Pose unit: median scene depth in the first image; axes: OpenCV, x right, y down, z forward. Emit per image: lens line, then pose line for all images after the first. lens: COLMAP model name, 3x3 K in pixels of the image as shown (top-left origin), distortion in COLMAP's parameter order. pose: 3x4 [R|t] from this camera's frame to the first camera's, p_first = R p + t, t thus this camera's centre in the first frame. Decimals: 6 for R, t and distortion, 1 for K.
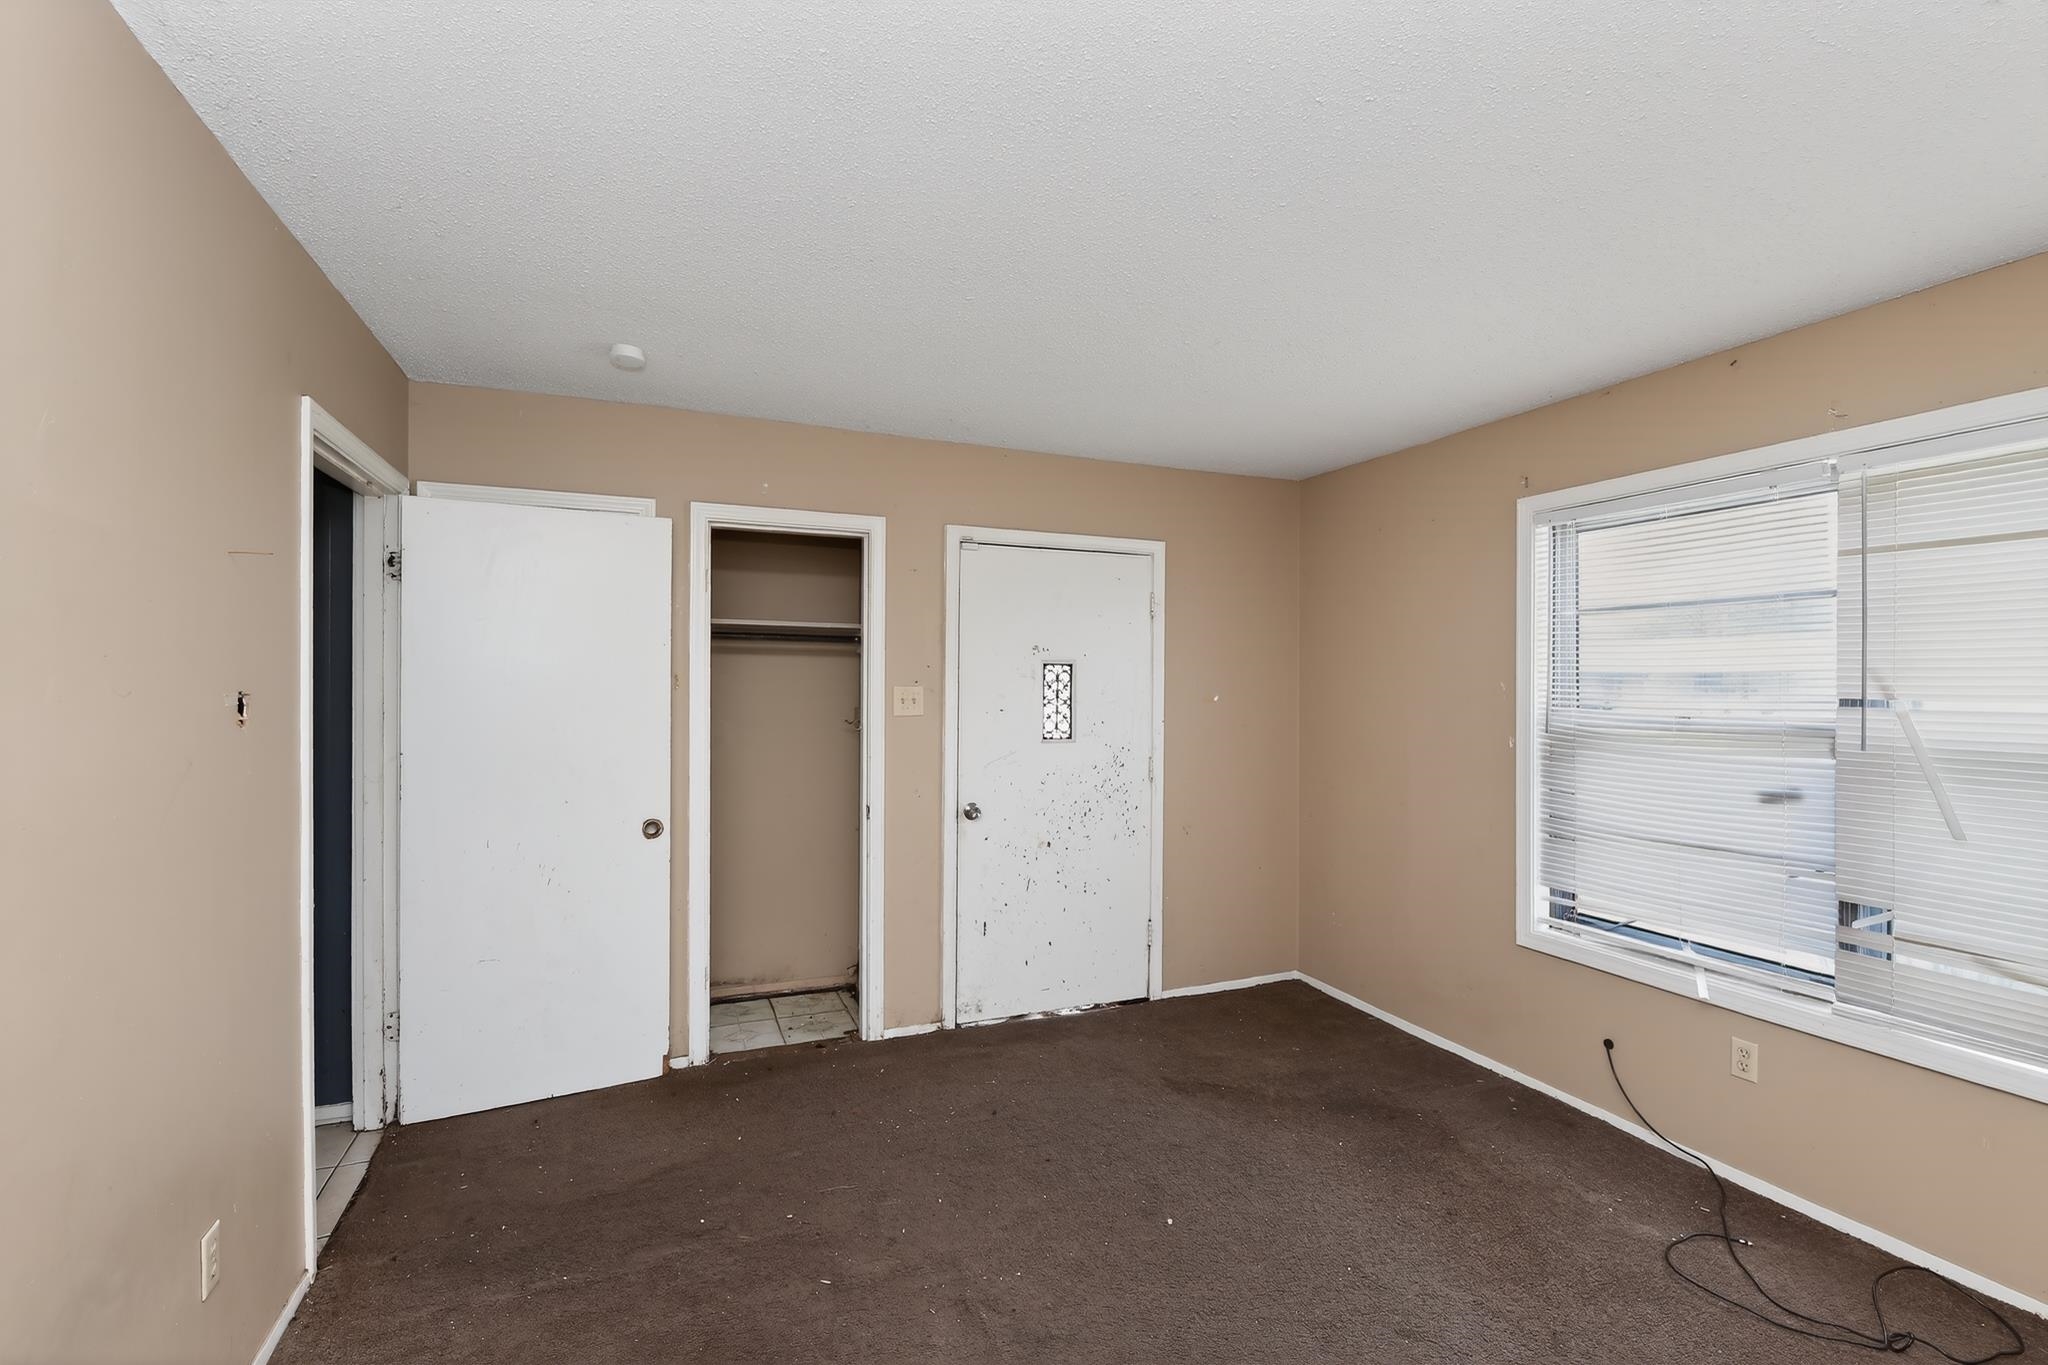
lens RADIAL K [[875.2, 0, 1027.7], [0, 875.2, 679.1], [0, 0, 1]] dist [-0.003773, -0.009796]
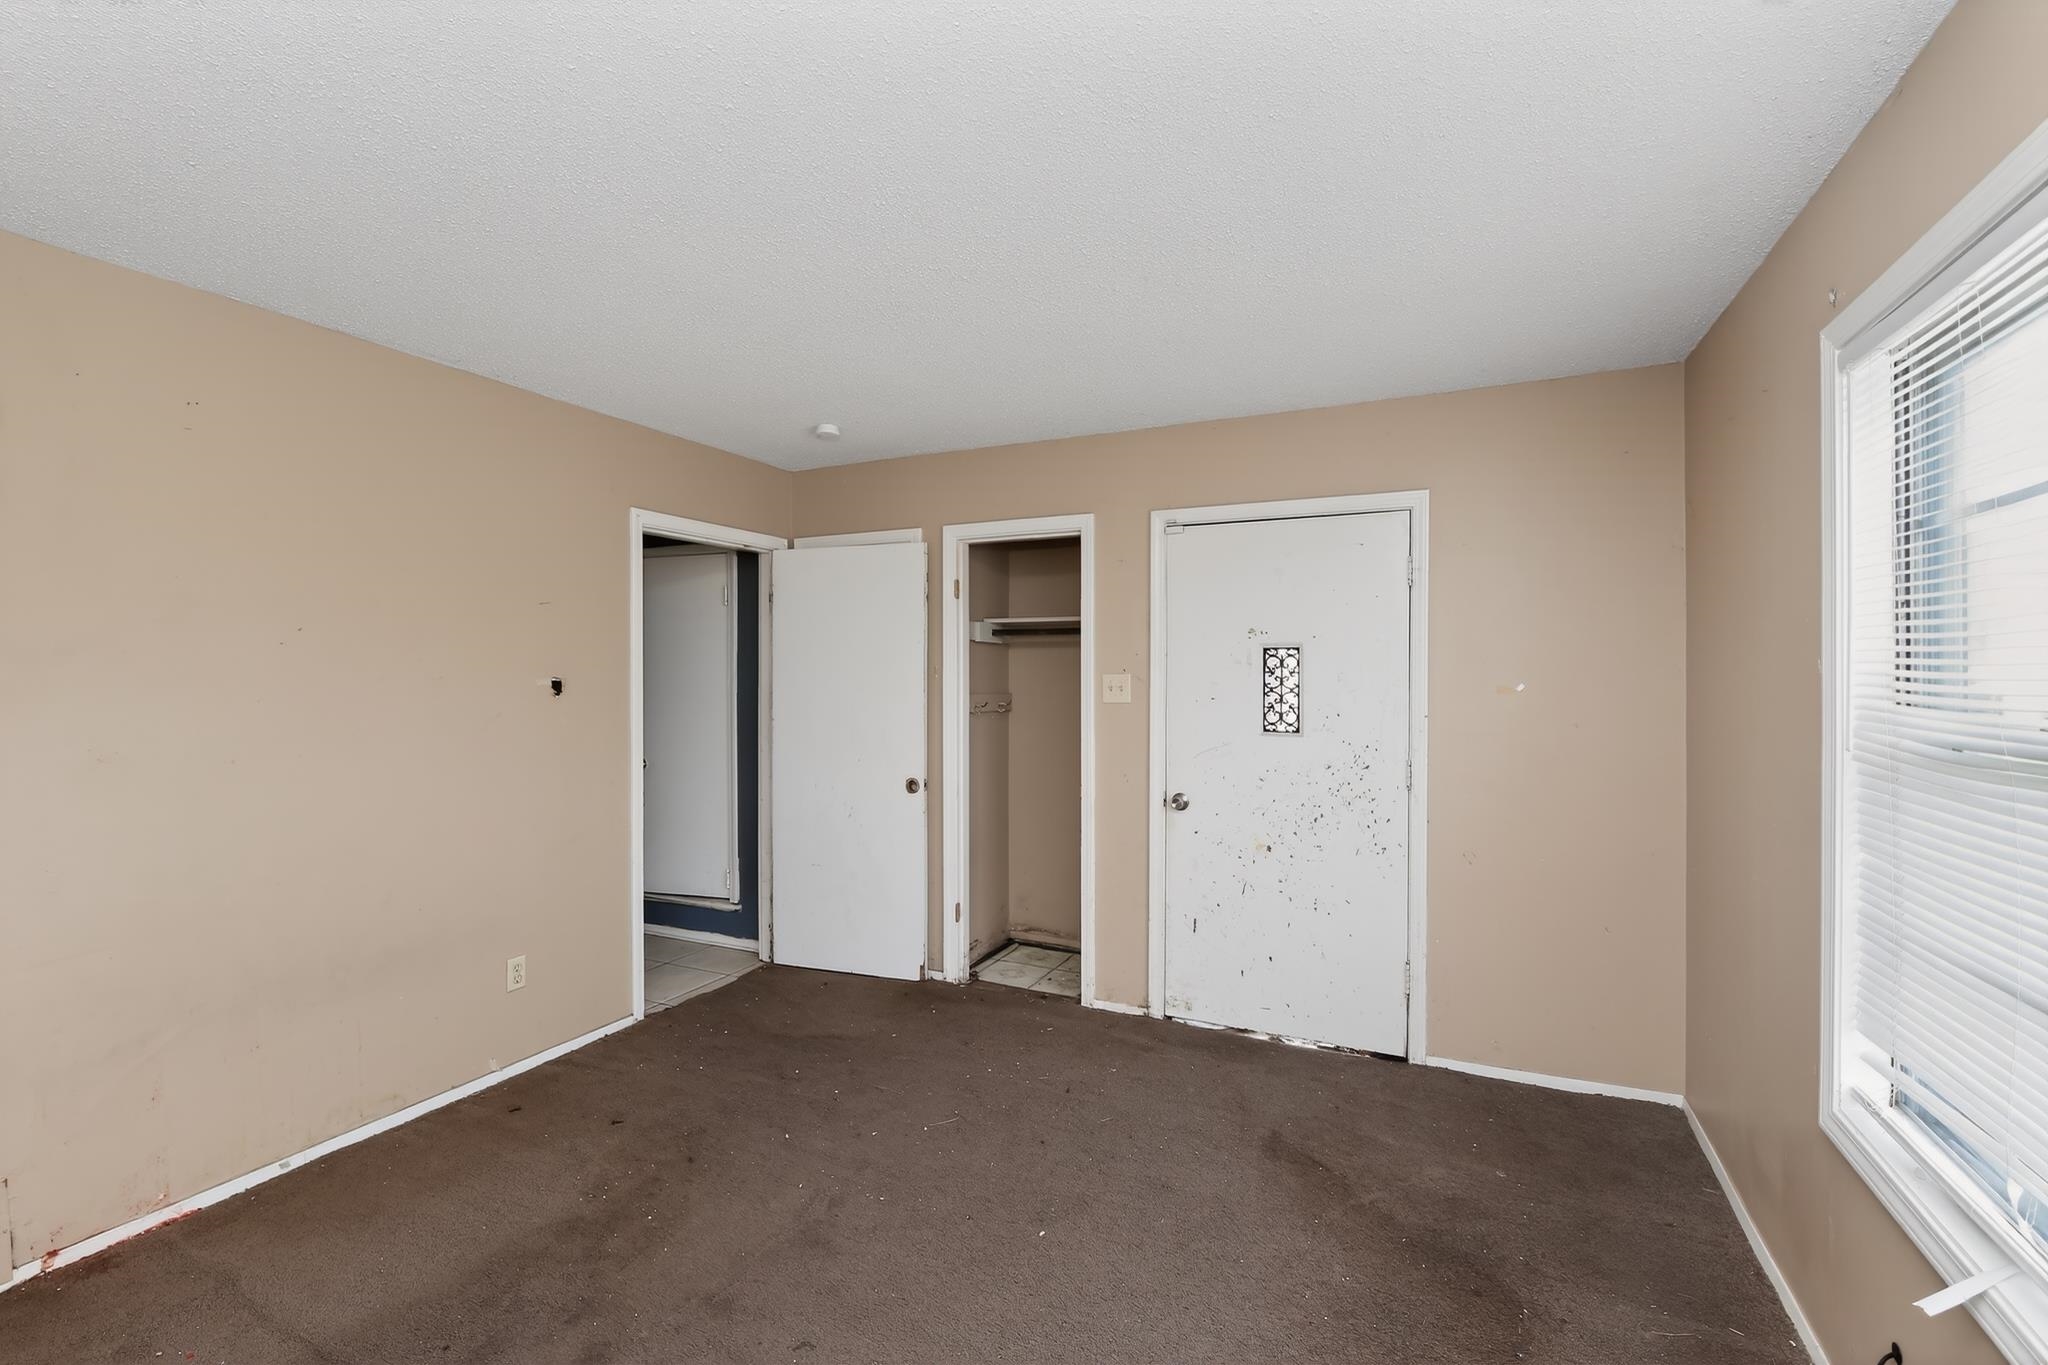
lens RADIAL K [[872.4, 0, 1028.0], [0, 872.4, 674.5], [0, 0, 1]] dist [-0.000339, -0.009867]
pose [[0.680277, -0.007034, -0.732921, 0.549940], [0.009325, 0.999956, -0.000942, 0.009127], [0.732896, -0.006193, 0.680313, 0.224374]]
